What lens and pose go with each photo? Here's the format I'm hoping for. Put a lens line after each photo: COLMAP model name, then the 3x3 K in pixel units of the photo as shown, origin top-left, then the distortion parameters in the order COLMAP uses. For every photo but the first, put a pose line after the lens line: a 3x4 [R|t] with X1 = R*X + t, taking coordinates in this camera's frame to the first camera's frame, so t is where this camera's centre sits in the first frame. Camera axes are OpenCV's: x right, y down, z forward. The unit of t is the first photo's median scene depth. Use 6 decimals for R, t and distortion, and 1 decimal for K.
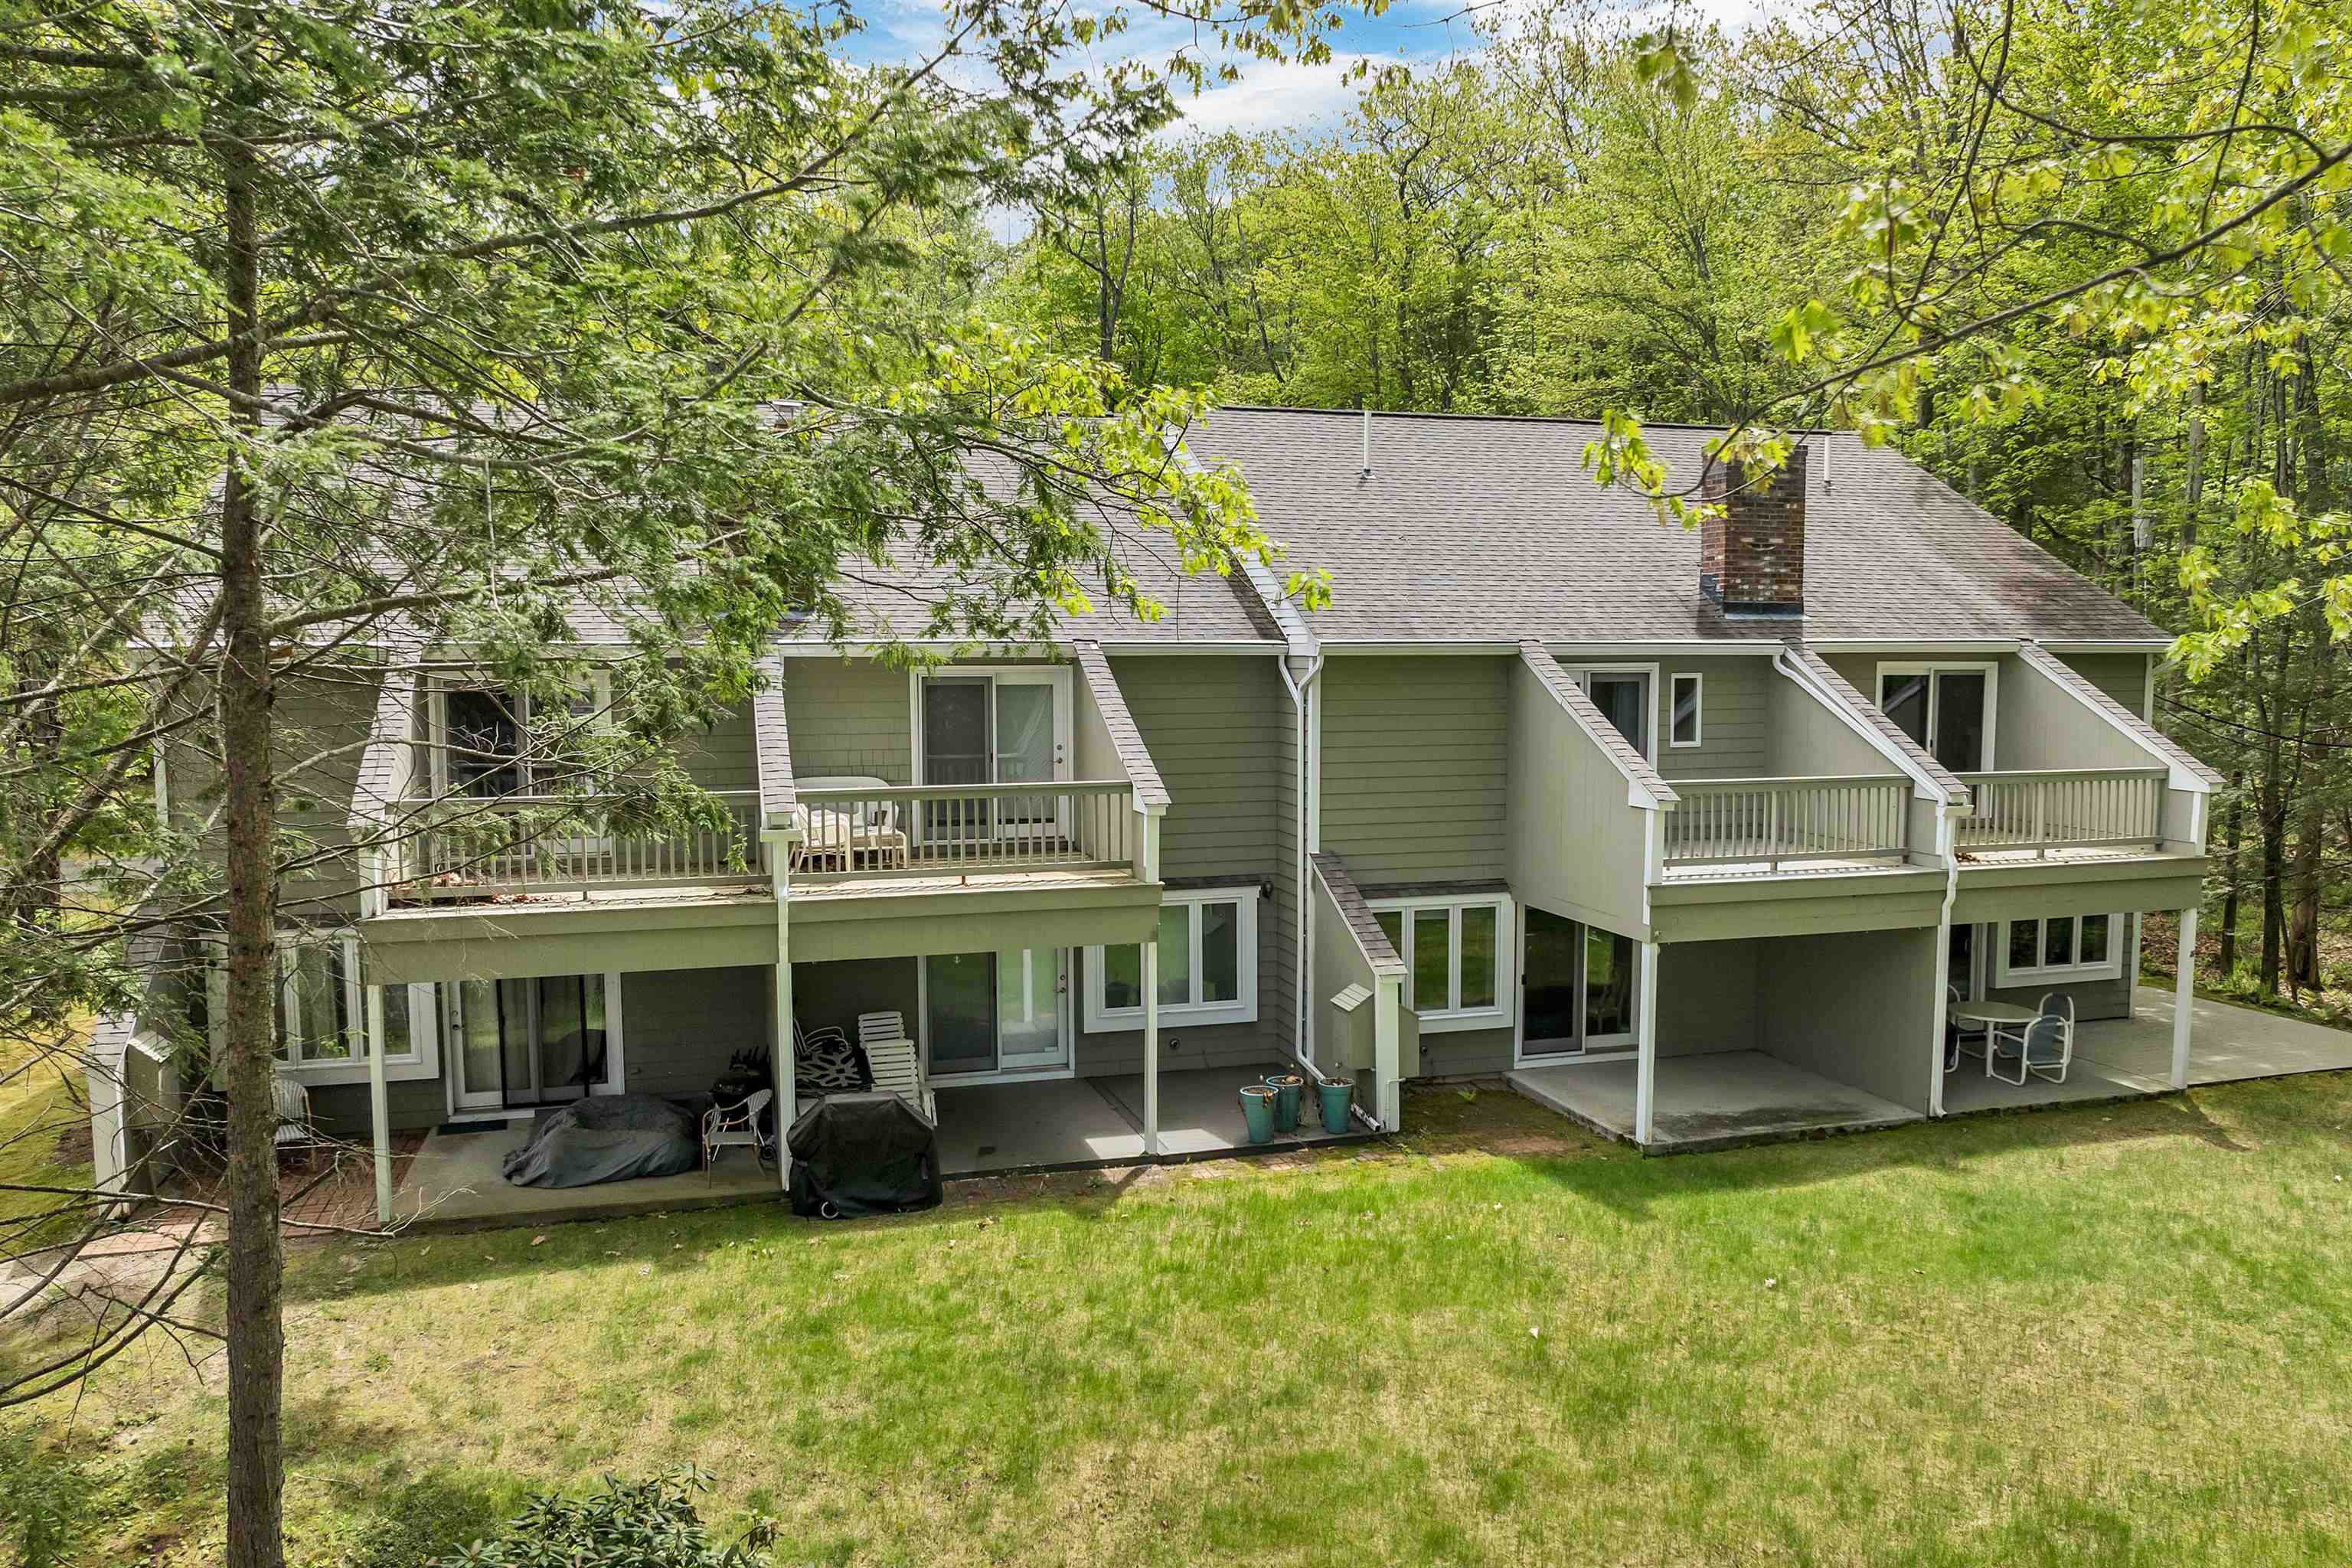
lens RADIAL K [[1640.1, 0, 1170.4], [0, 1640.1, 785.3], [0, 0, 1]] dist [-0.050185, -0.004982]
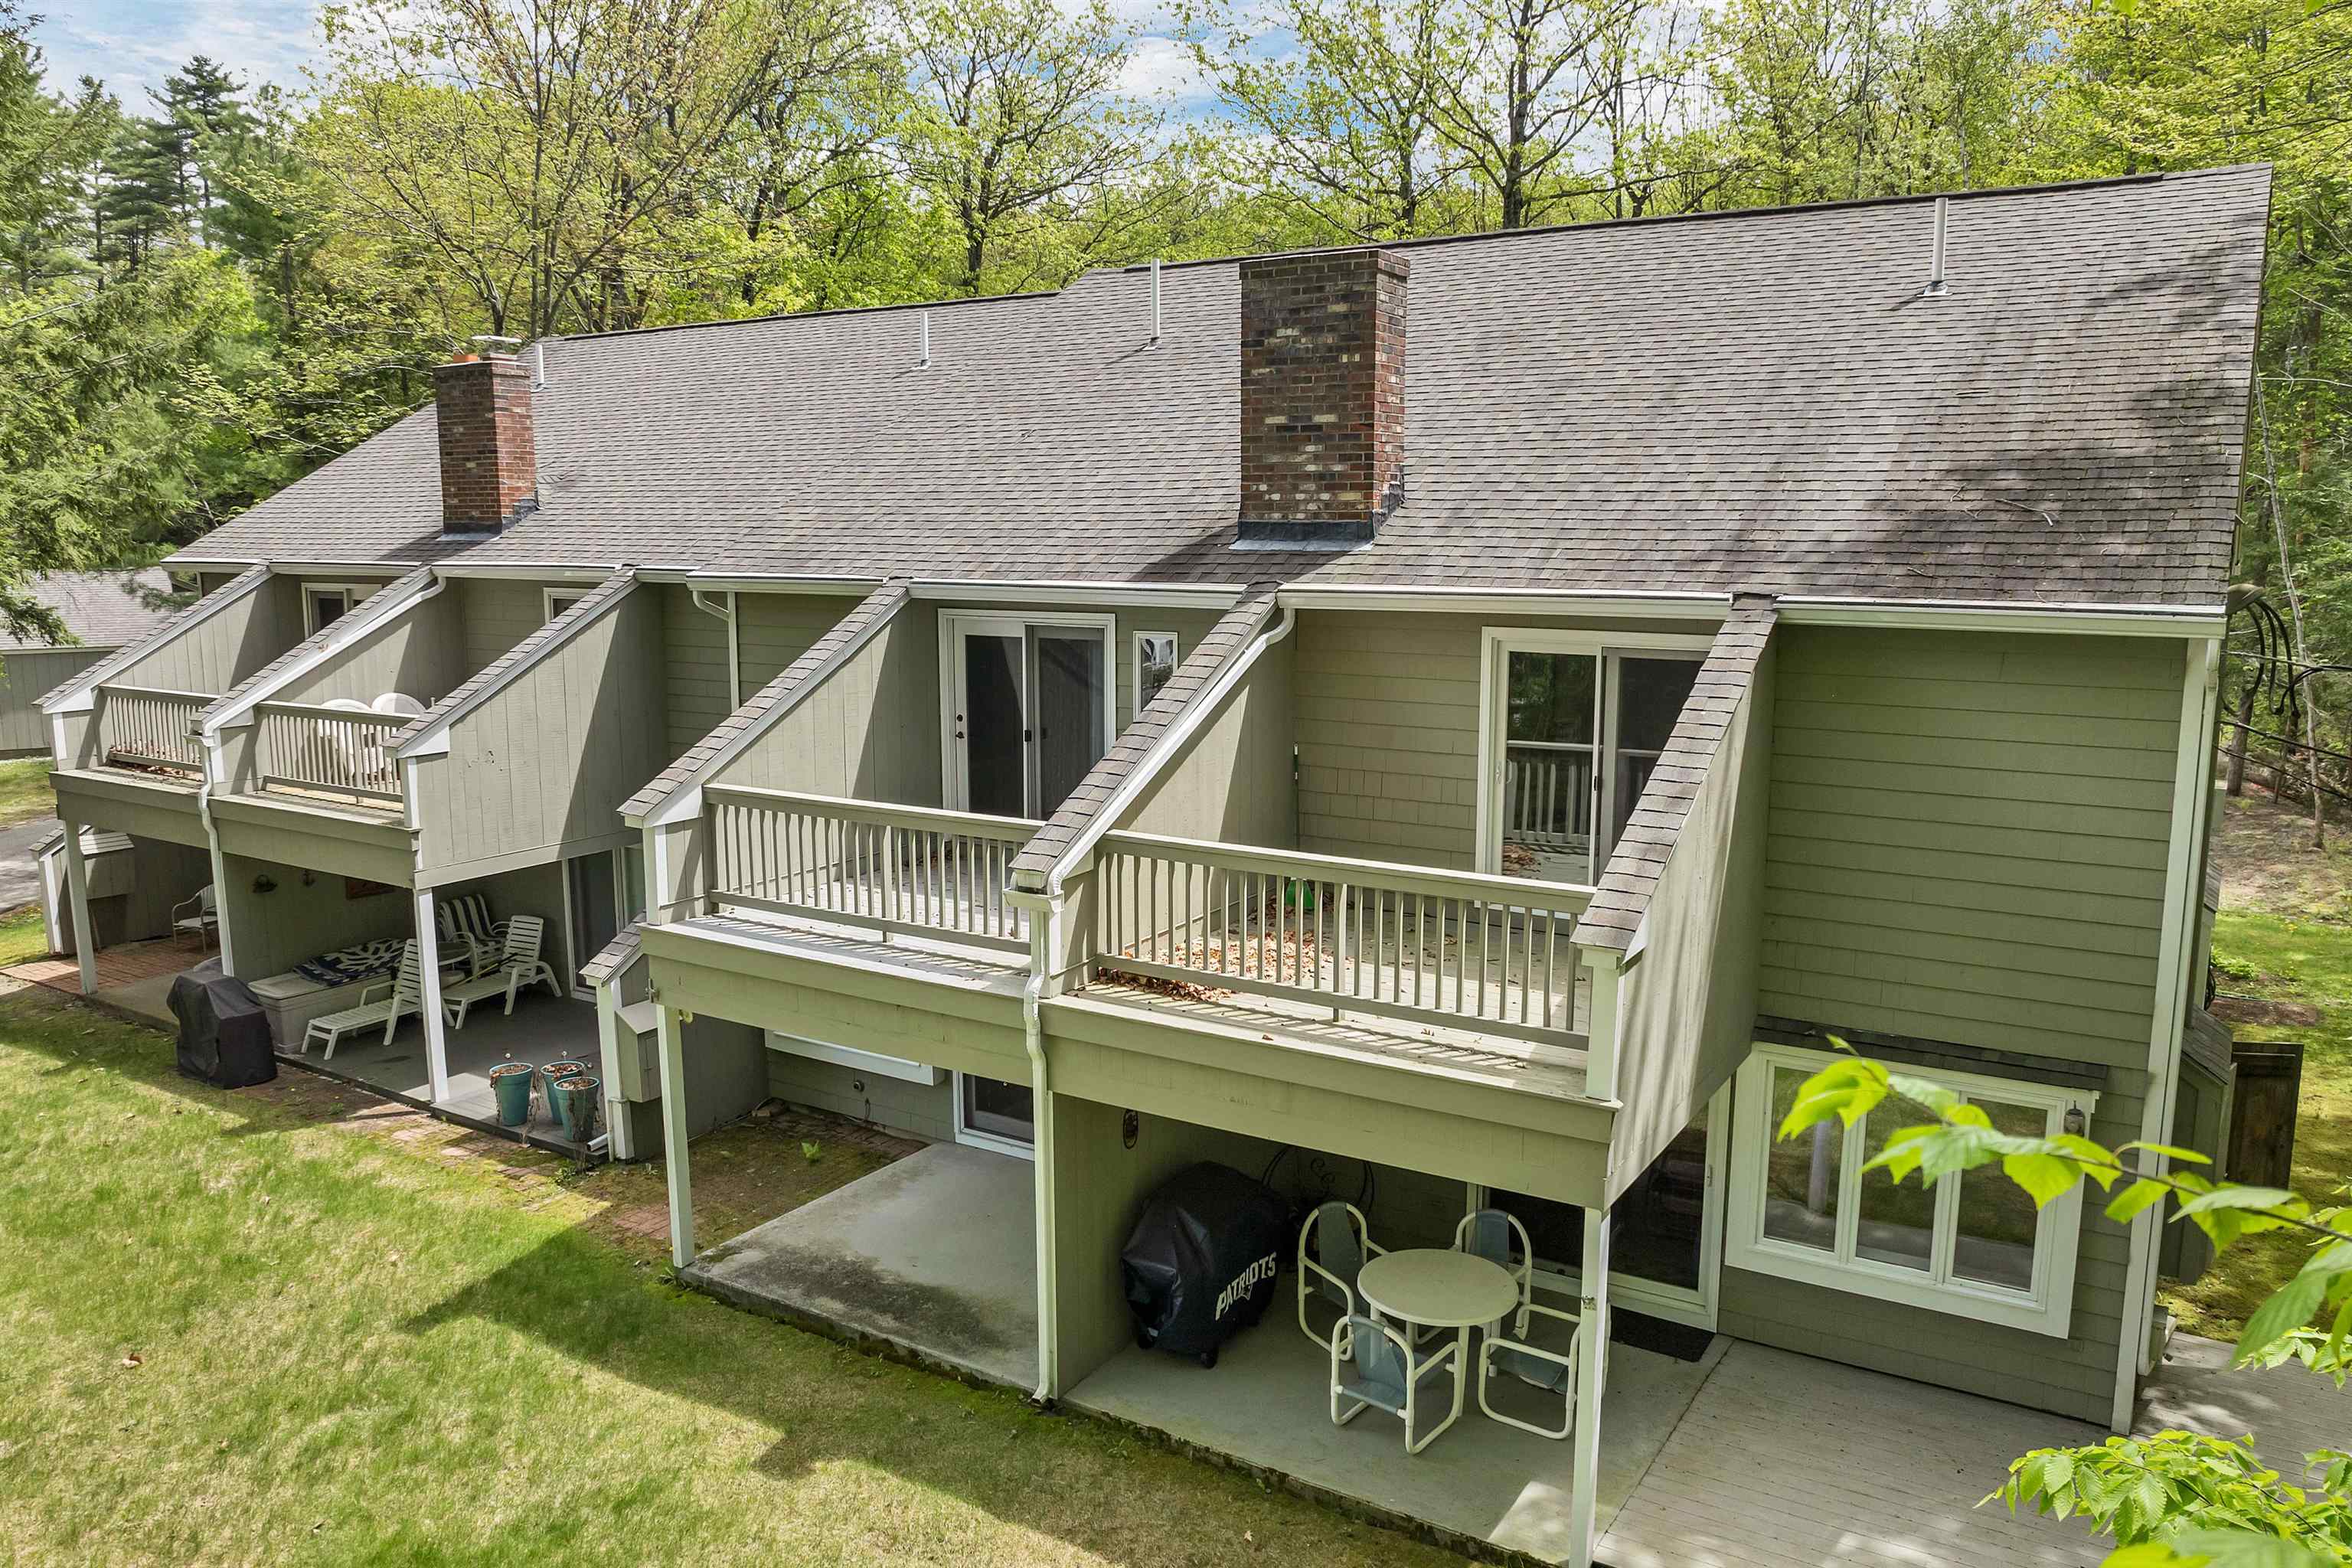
lens RADIAL K [[1640.1, 0, 1173.0], [0, 1640.1, 788.6], [0, 0, 1]] dist [-0.050185, -0.004982]
pose [[0.674435, 0.119229, -0.728644, 0.976294], [-0.061407, 0.992514, 0.105568, -0.092126], [0.735776, -0.026455, 0.676708, 0.671831]]
